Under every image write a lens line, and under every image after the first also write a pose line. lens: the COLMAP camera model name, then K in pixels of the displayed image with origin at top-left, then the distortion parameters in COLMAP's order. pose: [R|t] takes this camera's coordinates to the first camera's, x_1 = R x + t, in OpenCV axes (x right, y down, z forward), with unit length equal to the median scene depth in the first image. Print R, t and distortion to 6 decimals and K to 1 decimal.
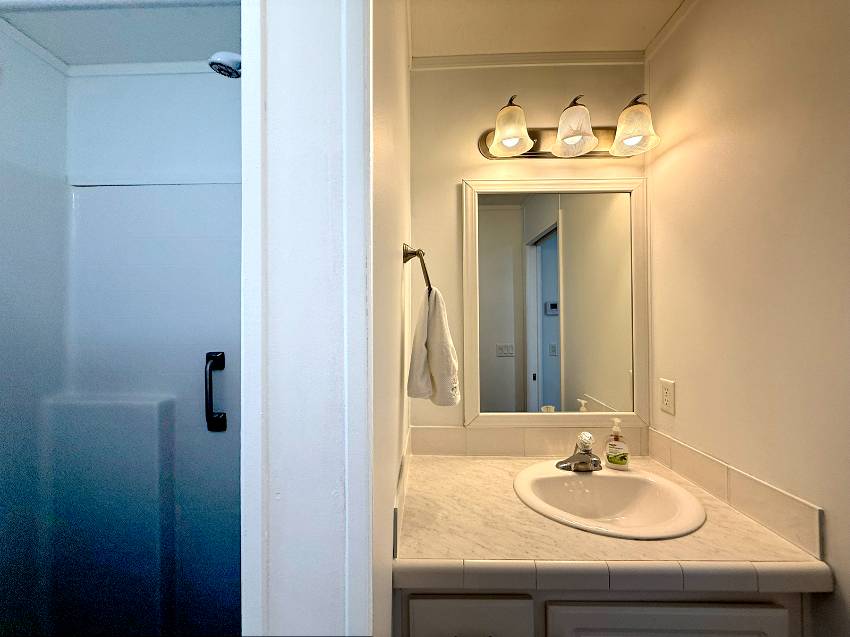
lens RADIAL K [[338.3, 0, 426.1], [0, 338.3, 319.8], [0, 0, 1]] dist [-0.000589, 0.000005]
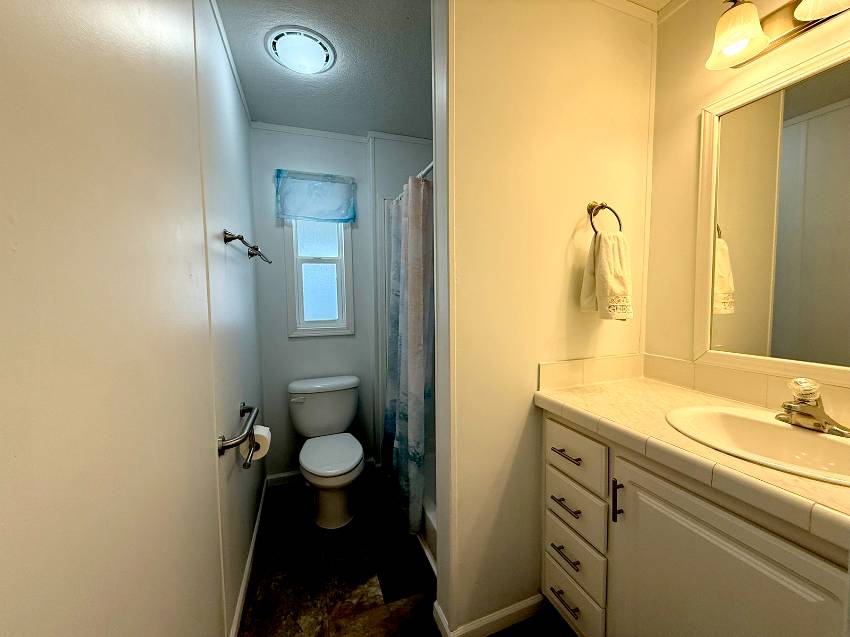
lens RADIAL K [[338.3, 0, 425.3], [0, 338.3, 316.6], [0, 0, 1]] dist [-0.000589, 0.000005]
pose [[0.364140, 0.063204, -0.929197, 1.051401], [0.012978, 0.997253, 0.072919, 0.137450], [0.931254, -0.038612, 0.362320, -0.152223]]
